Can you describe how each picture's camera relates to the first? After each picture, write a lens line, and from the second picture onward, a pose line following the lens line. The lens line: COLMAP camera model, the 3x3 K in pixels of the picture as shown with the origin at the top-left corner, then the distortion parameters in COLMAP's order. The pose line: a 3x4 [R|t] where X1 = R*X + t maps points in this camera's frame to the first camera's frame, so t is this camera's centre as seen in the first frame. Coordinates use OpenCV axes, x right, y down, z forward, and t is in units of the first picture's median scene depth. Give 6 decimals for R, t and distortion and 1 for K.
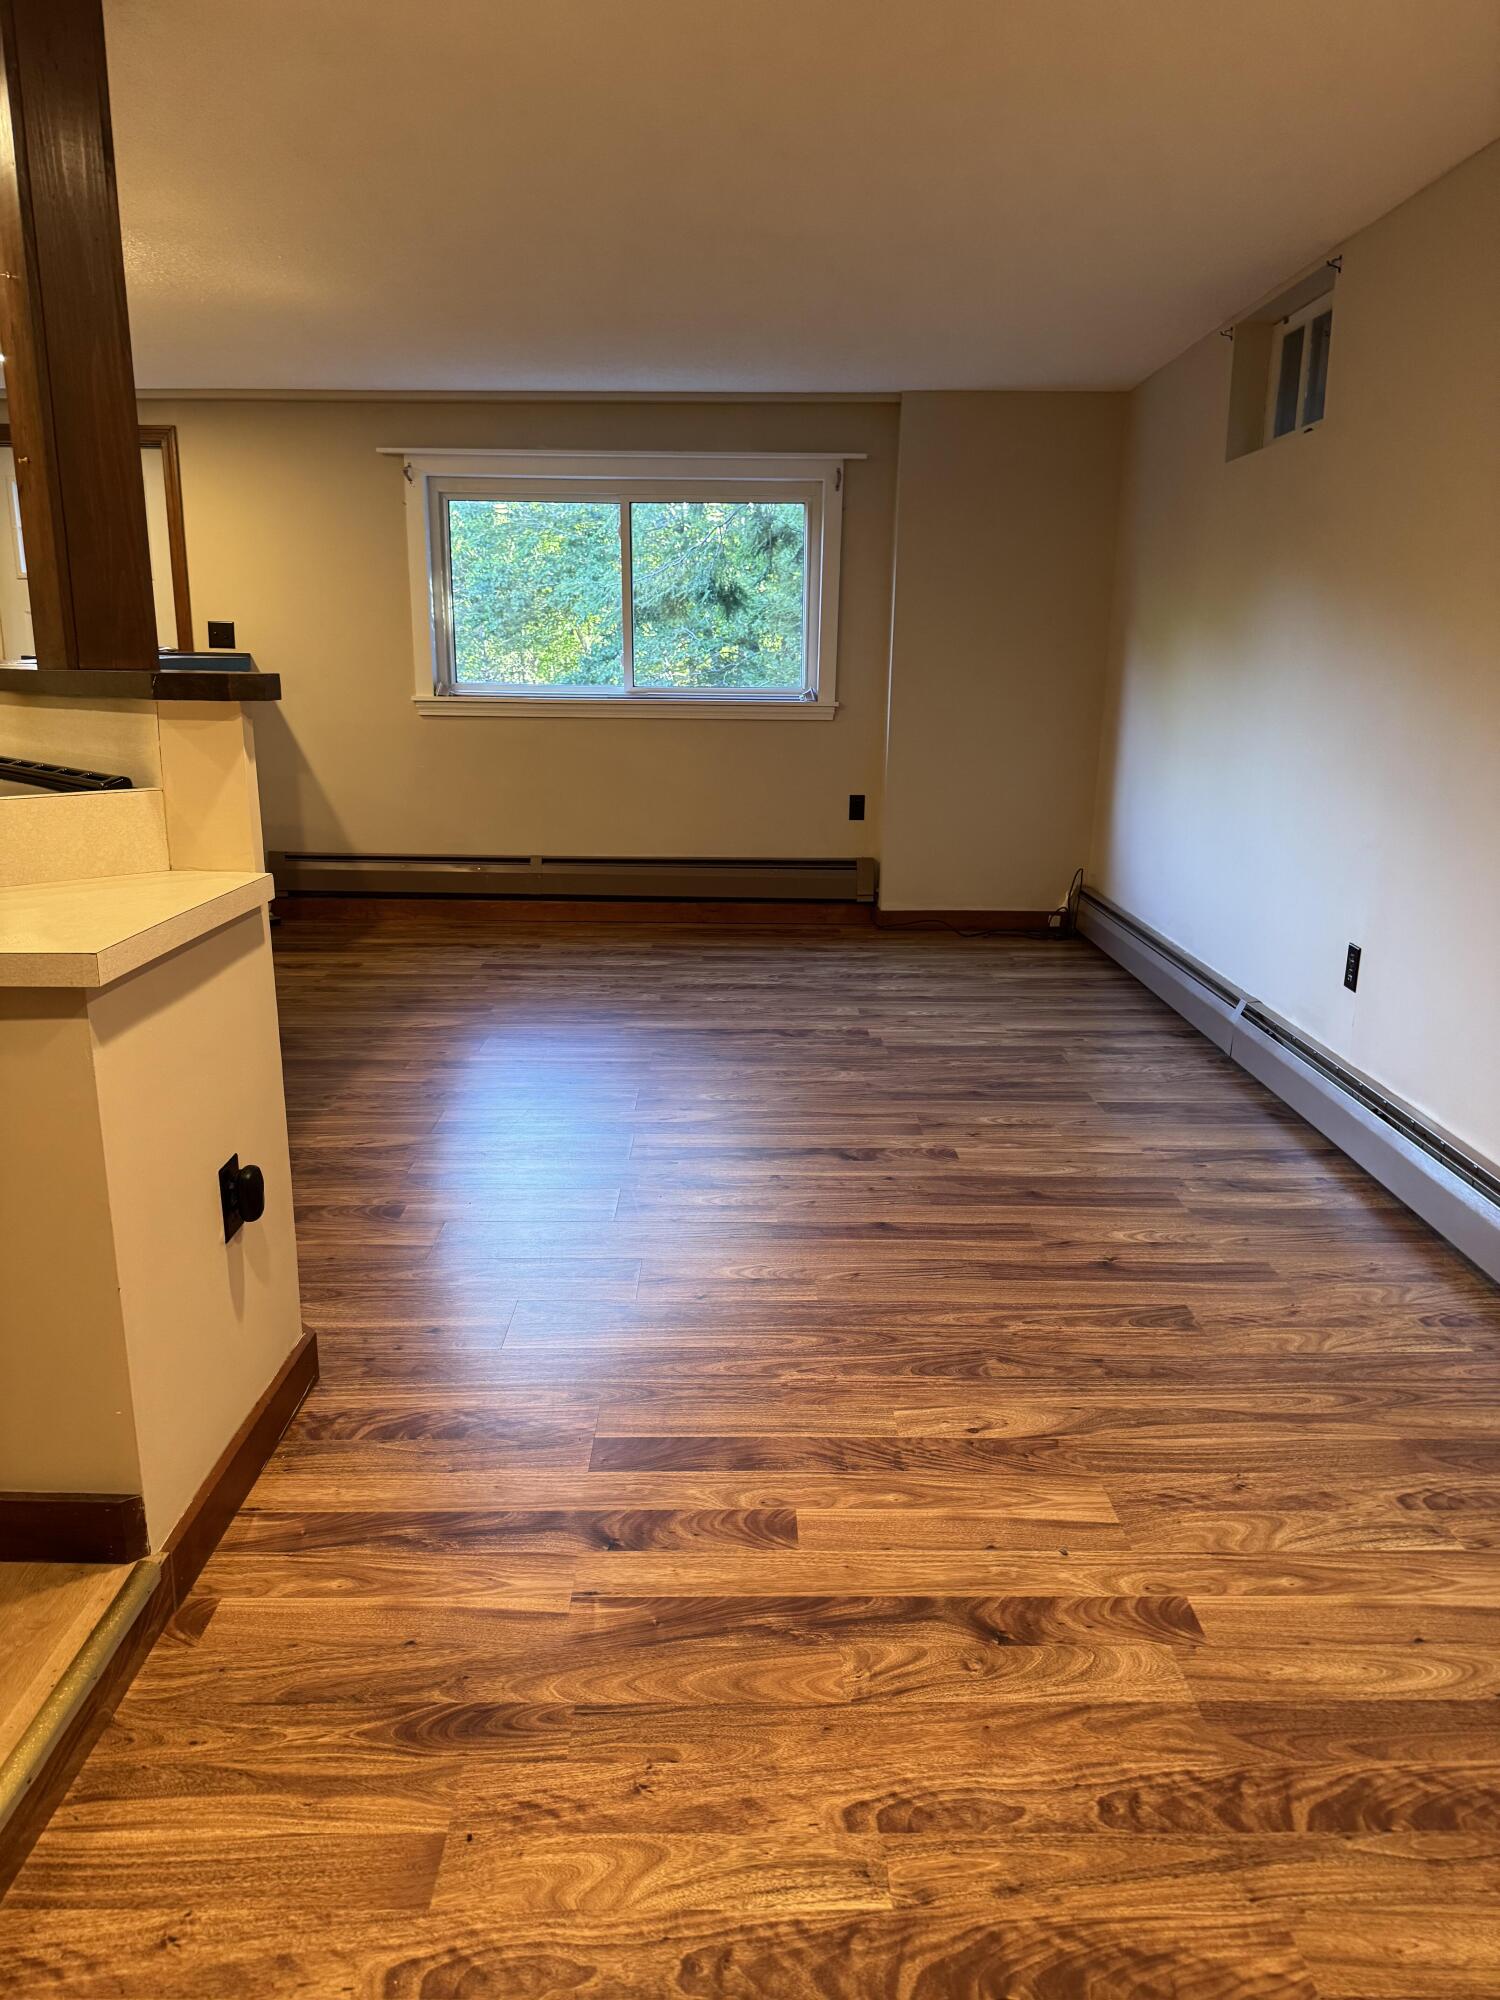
lens RADIAL K [[1399.2, 0, 750.0], [0, 1399.2, 1000.0], [0, 0, 1]] dist [0.124865, -0.112361]
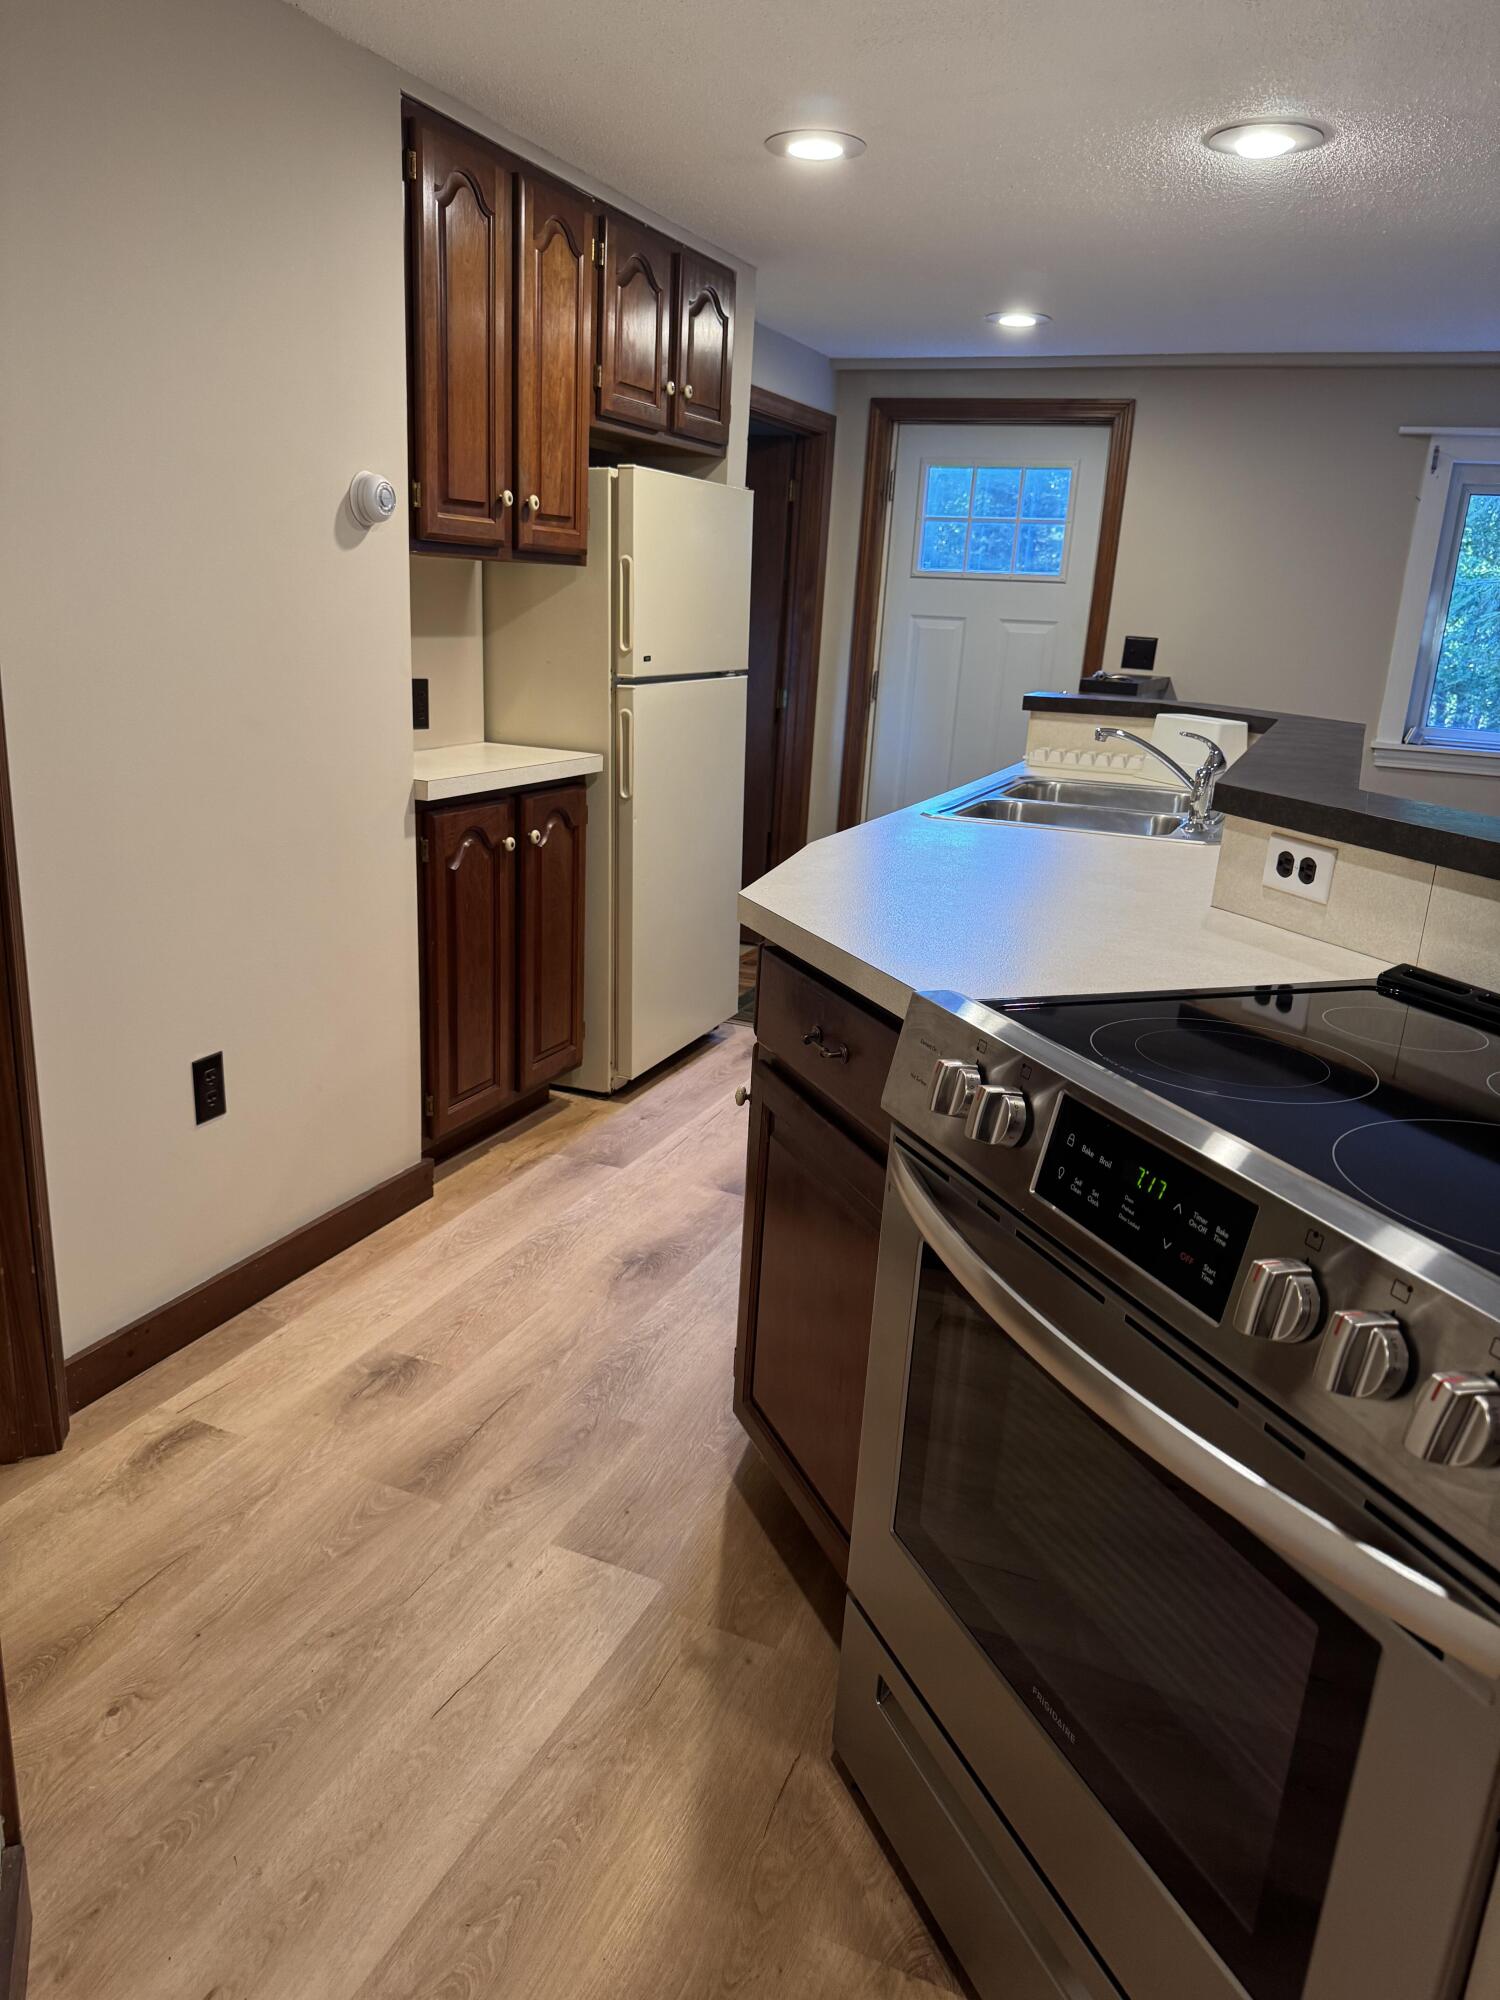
lens RADIAL K [[1432.3, 0, 750.0], [0, 1432.3, 1000.0], [0, 0, 1]] dist [0.020502, -0.000577]
pose [[0.924218, 0.148019, -0.352010, -0.793414], [-0.140394, 0.988968, 0.047247, -0.196725], [0.355120, 0.005753, 0.934803, 0.427082]]
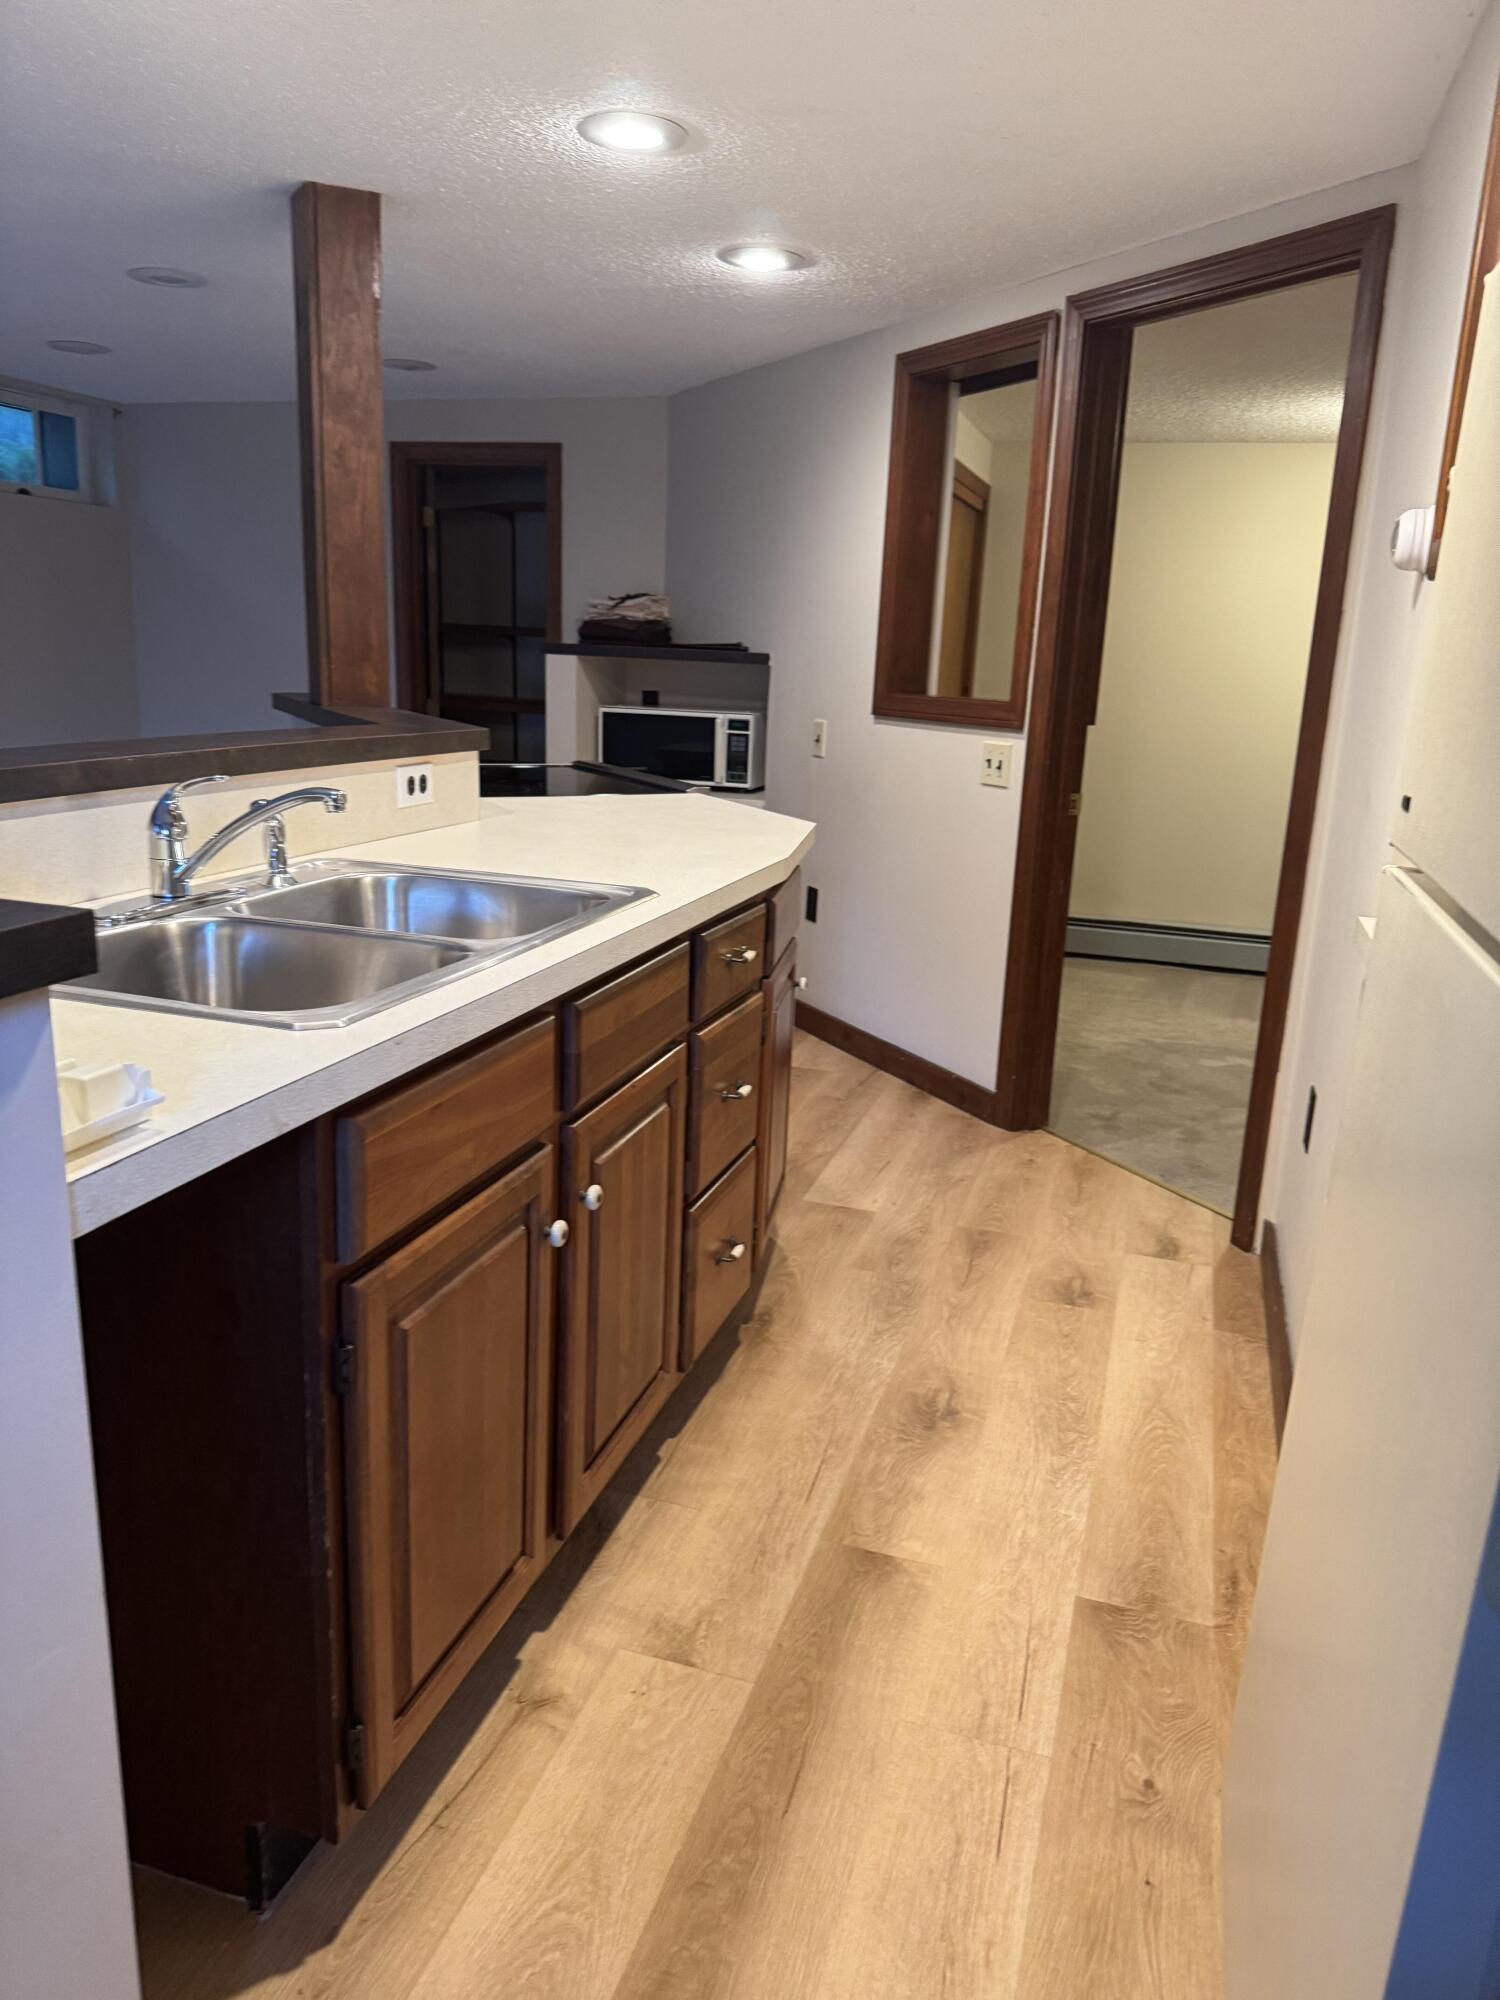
lens RADIAL K [[1399.2, 0, 750.0], [0, 1399.2, 1000.0], [0, 0, 1]] dist [0.124865, -0.112361]
pose [[-0.958223, -0.112366, 0.263025, -1.467667], [0.023649, 0.885324, 0.464374, -0.710658], [-0.285042, 0.451194, -0.845680, 2.582709]]
